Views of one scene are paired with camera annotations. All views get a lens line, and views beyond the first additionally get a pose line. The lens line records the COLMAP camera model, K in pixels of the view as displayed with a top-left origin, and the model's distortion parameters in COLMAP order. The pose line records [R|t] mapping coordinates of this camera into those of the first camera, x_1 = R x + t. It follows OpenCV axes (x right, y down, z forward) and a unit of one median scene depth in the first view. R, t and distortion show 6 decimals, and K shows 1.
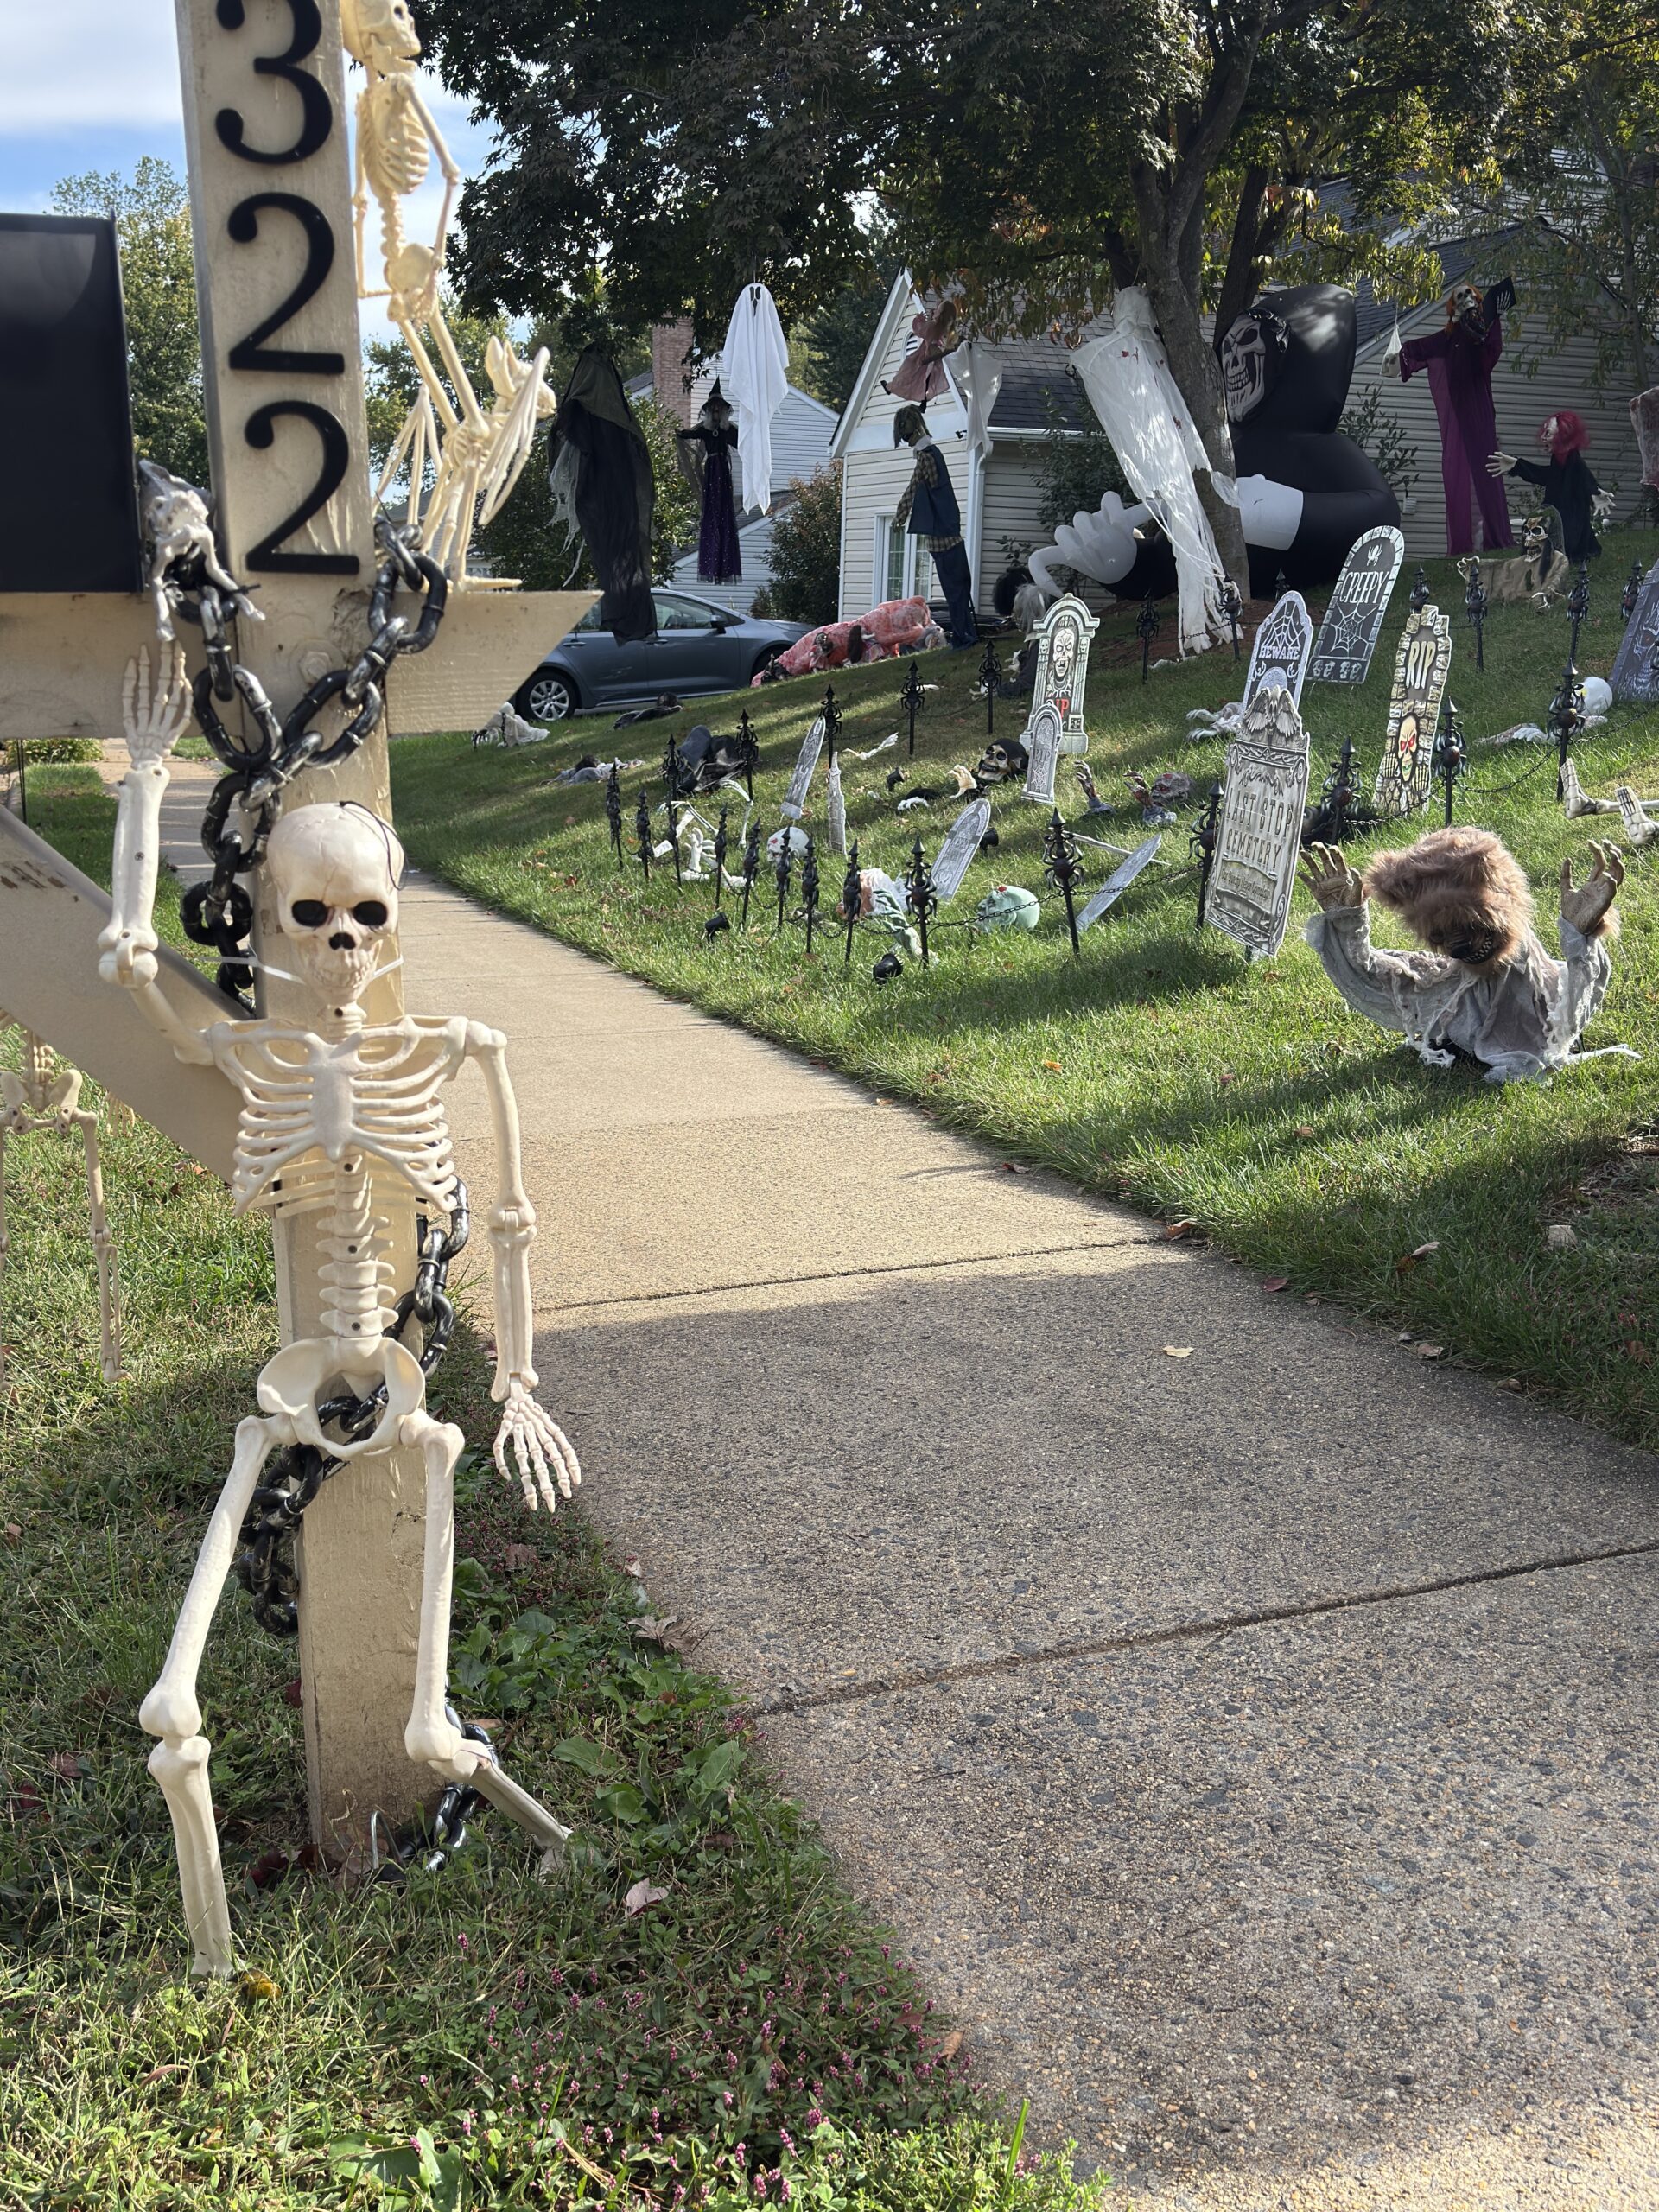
lens RADIAL K [[2171.2, 0, 829.5], [0, 2171.2, 1106.0], [0, 0, 1]] dist [0.208944, -0.374707]
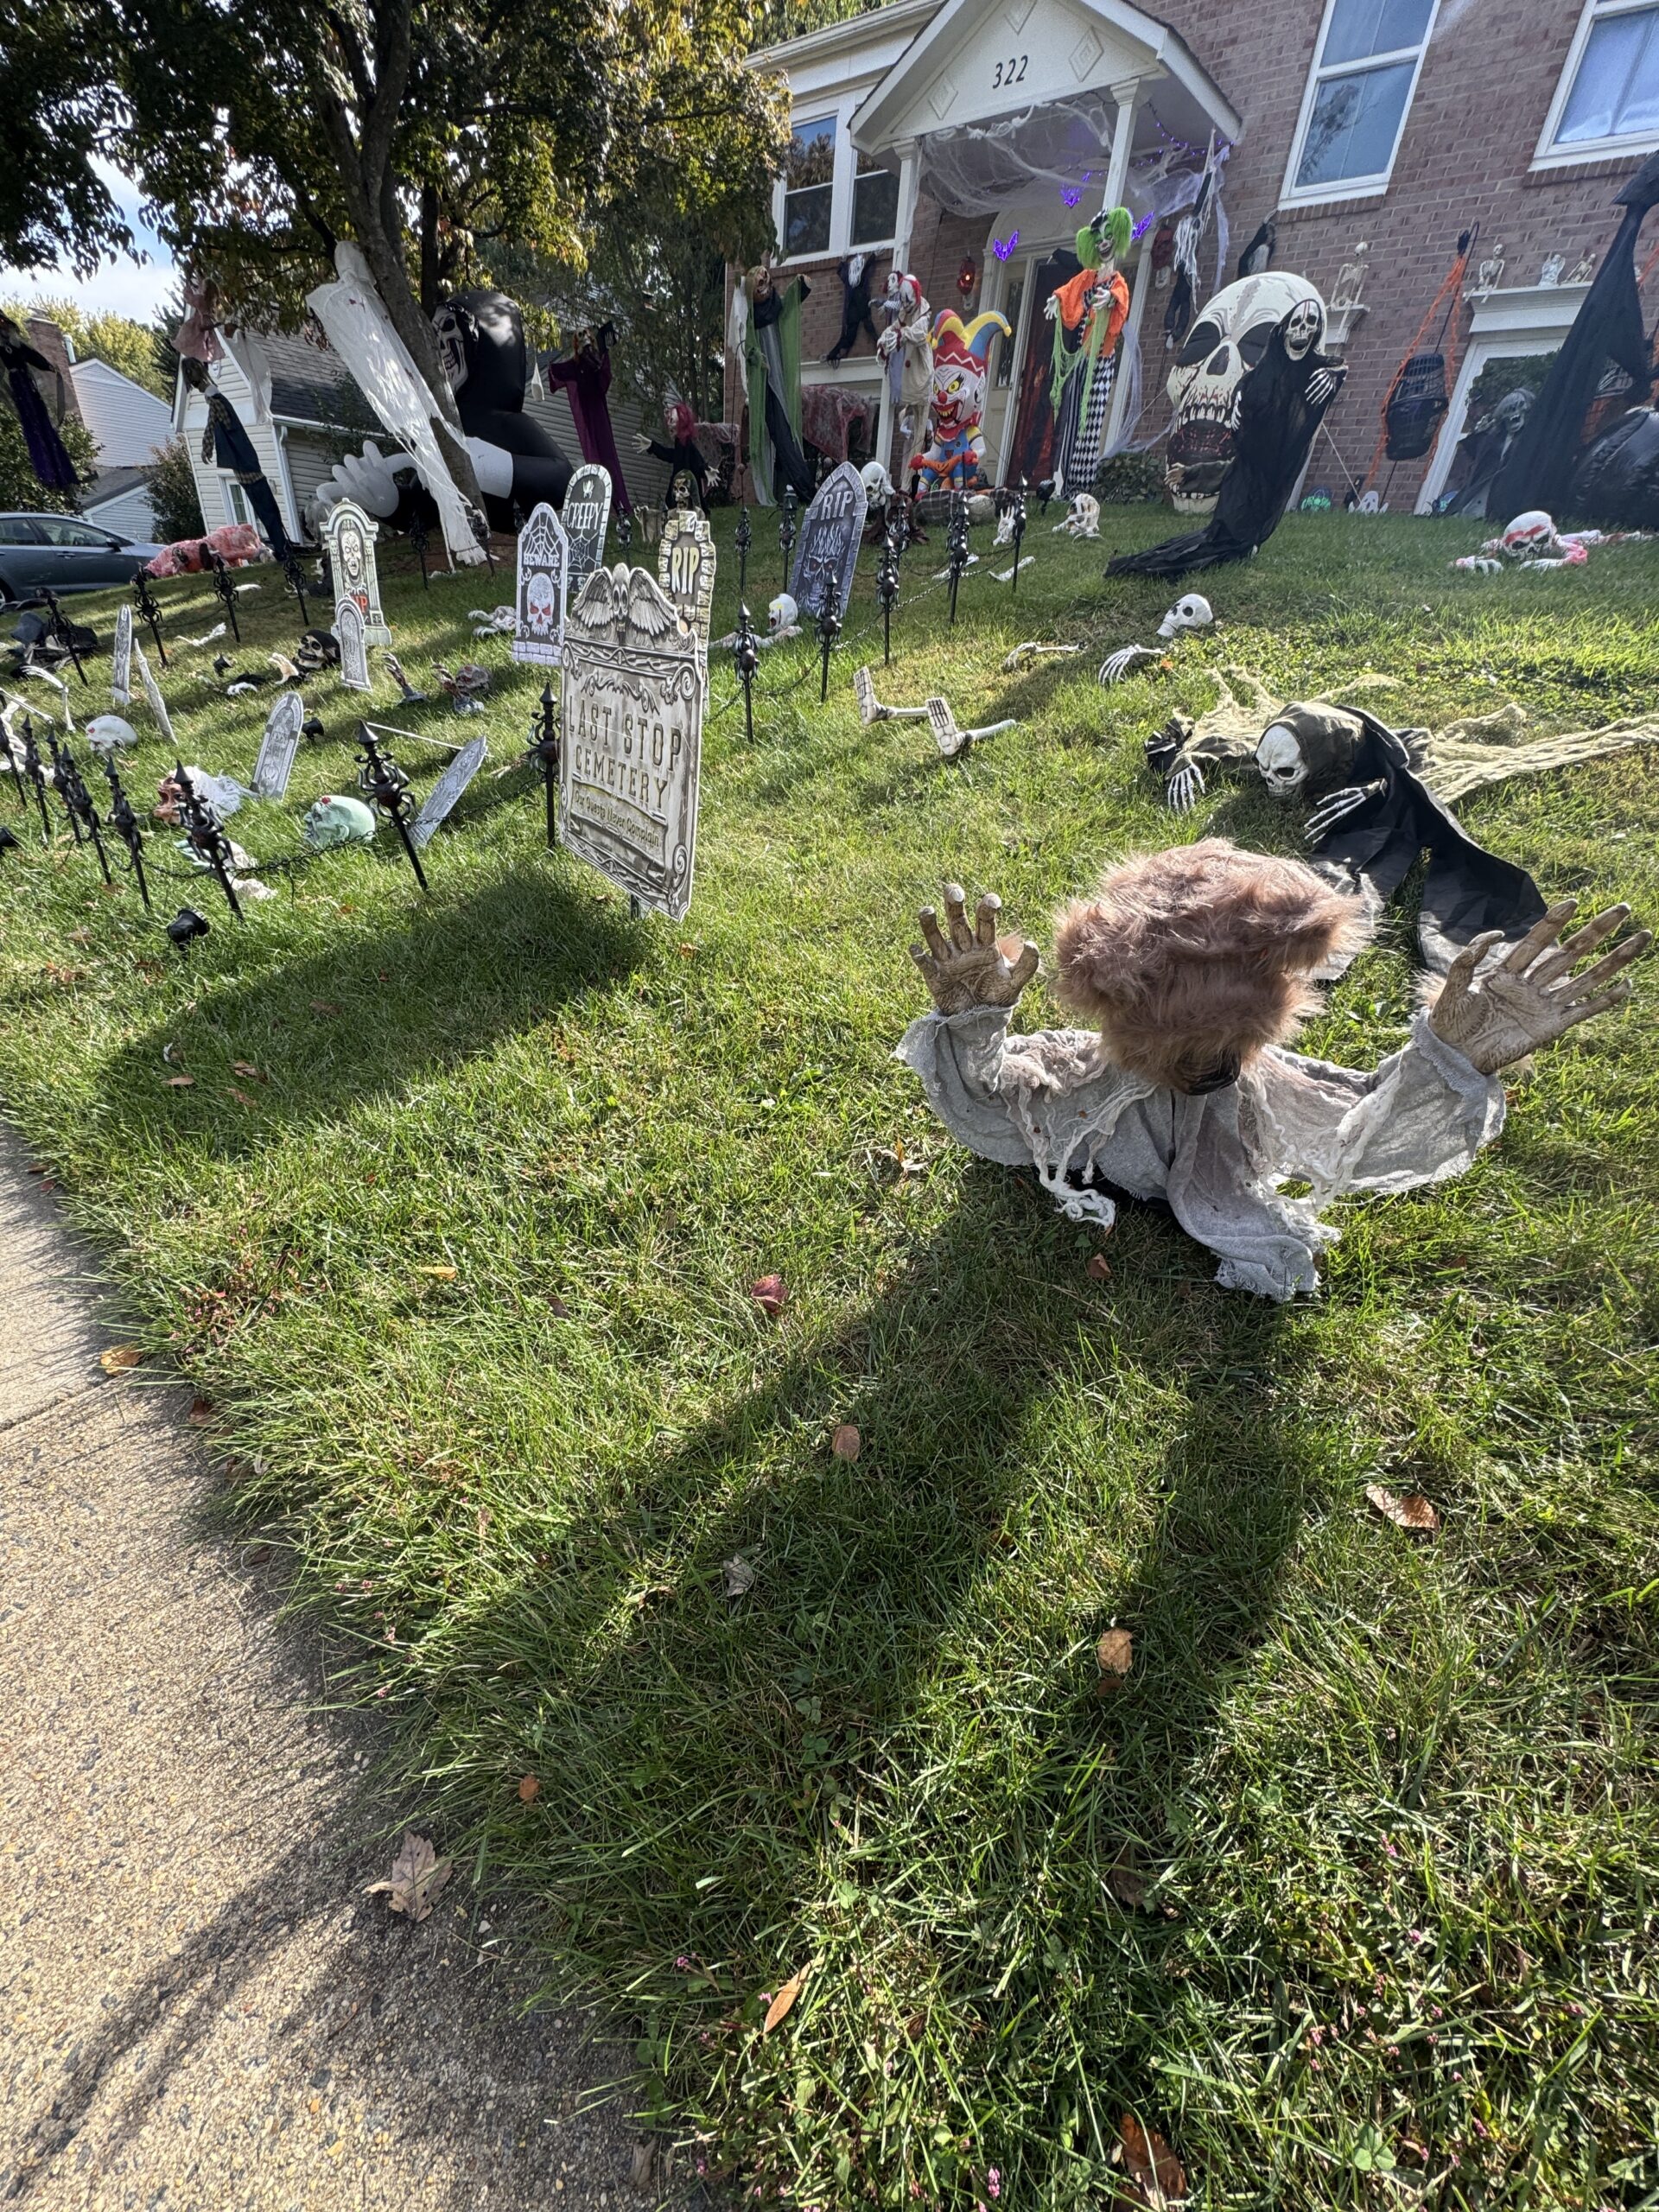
lens RADIAL K [[882.6, 0, 829.5], [0, 882.6, 1106.0], [0, 0, 1]] dist [-0.000850, -0.000279]
pose [[0.864658, -0.217558, 0.452808, 0.048427], [0.063330, 0.941375, 0.331364, -0.064595], [-0.498353, -0.257840, 0.827746, 0.391048]]
